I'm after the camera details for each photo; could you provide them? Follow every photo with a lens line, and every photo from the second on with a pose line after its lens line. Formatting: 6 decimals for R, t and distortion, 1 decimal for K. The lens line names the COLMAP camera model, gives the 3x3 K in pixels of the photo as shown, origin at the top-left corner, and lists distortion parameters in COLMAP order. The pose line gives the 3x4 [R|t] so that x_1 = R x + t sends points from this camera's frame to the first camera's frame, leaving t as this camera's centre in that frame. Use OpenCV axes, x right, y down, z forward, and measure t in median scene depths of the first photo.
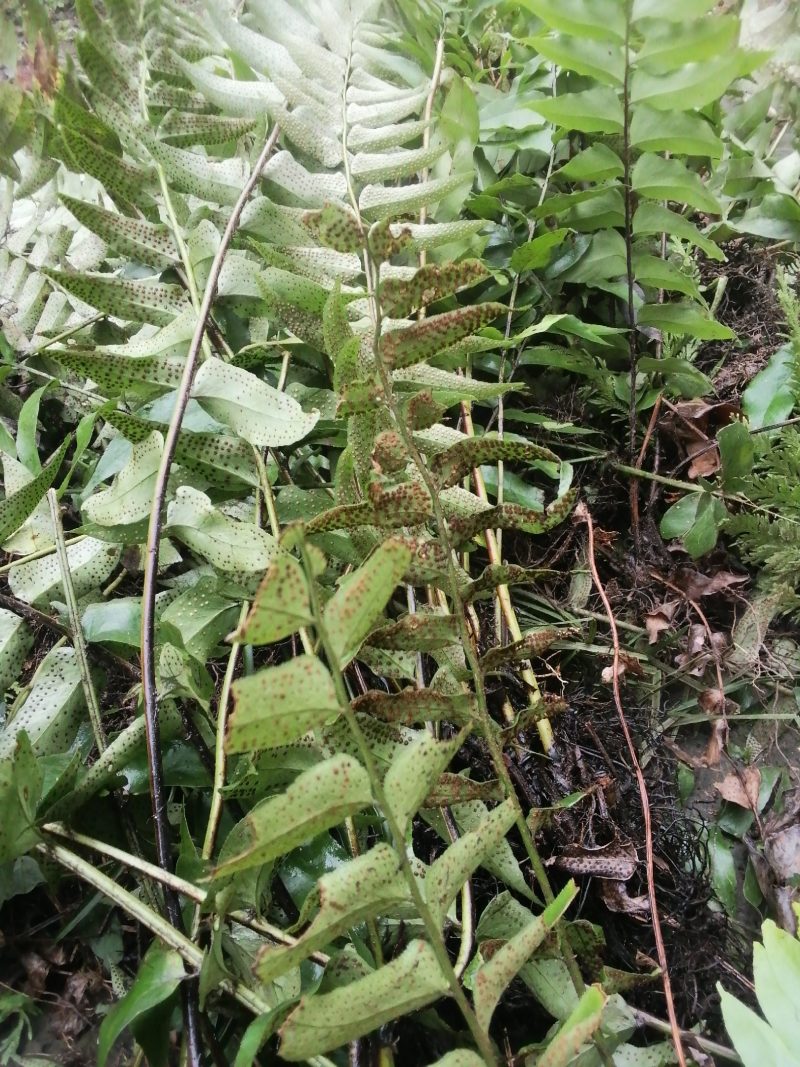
lens RADIAL K [[880.8, 0, 395.1], [0, 880.8, 530.3], [0, 0, 1]] dist [0.026594, -0.060041]
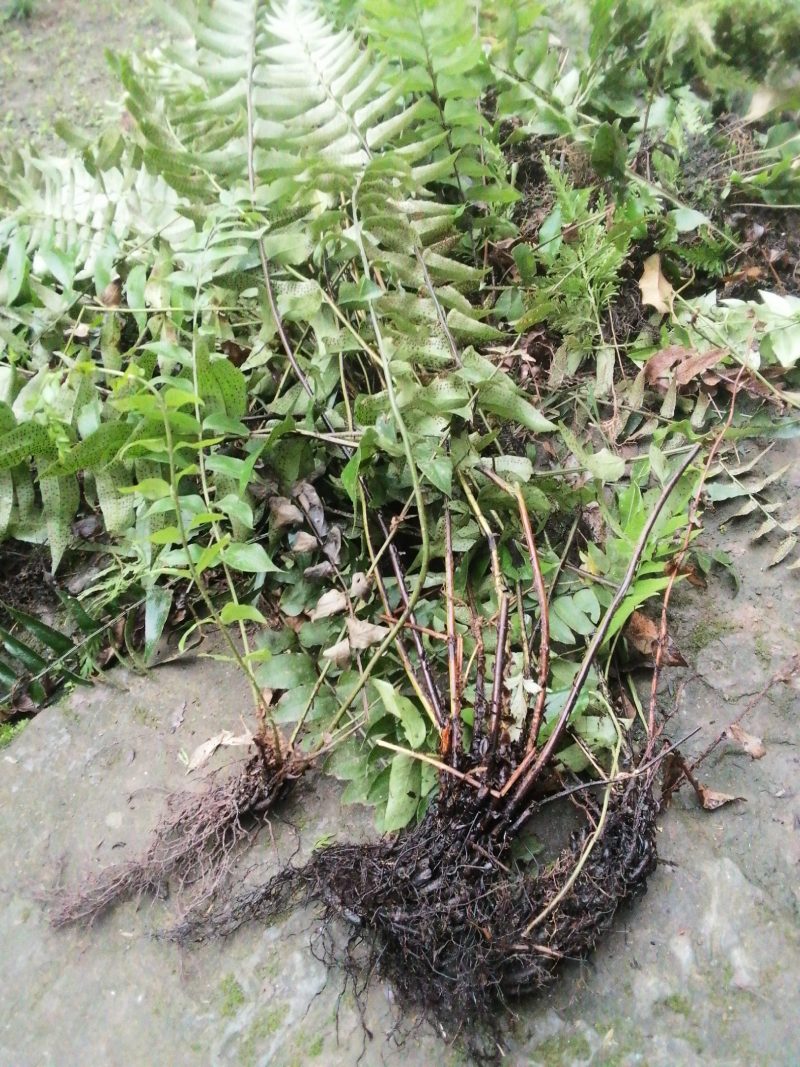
lens RADIAL K [[880.8, 0, 383.3], [0, 880.8, 522.6], [0, 0, 1]] dist [0.026594, -0.060041]
pose [[0.986415, -0.164179, -0.005497, 0.021212], [0.164228, 0.984829, 0.056050, 0.242087], [-0.003789, -0.056192, 0.998413, -0.689964]]
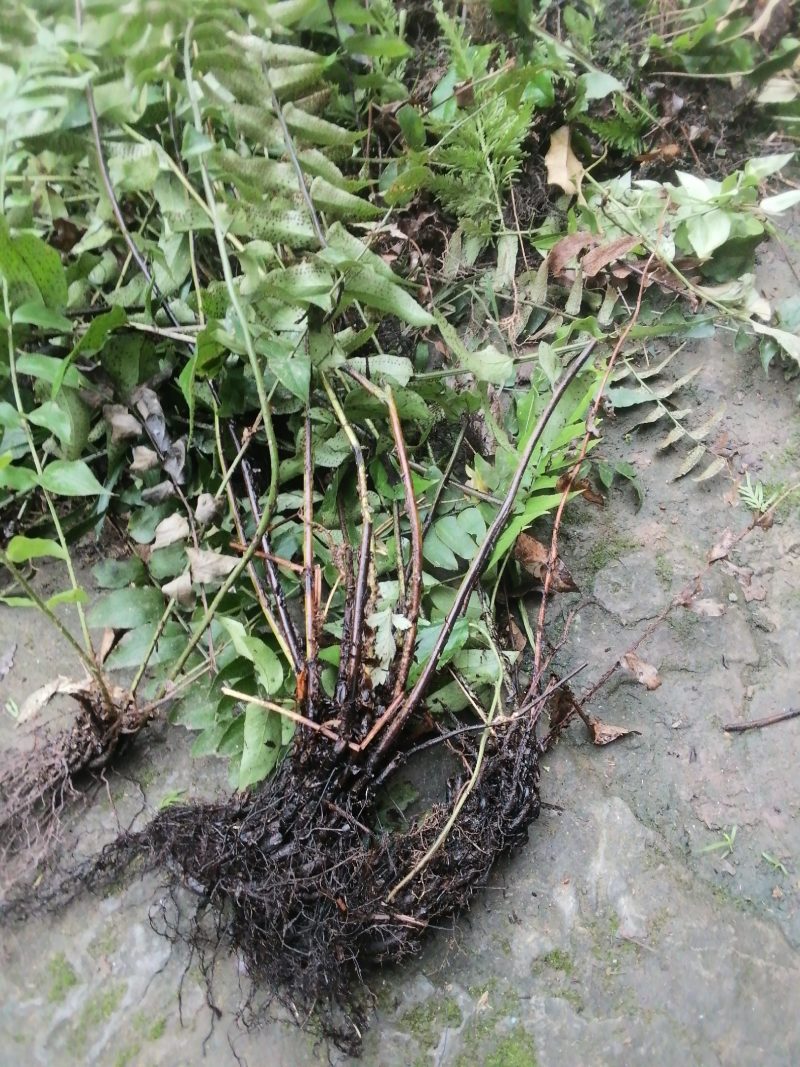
lens RADIAL K [[880.8, 0, 390.3], [0, 880.8, 537.1], [0, 0, 1]] dist [0.026594, -0.060041]
pose [[0.981834, -0.180436, 0.058695, 0.108330], [0.166986, 0.968588, 0.184261, 0.265842], [-0.090099, -0.171113, 0.981123, -0.535592]]
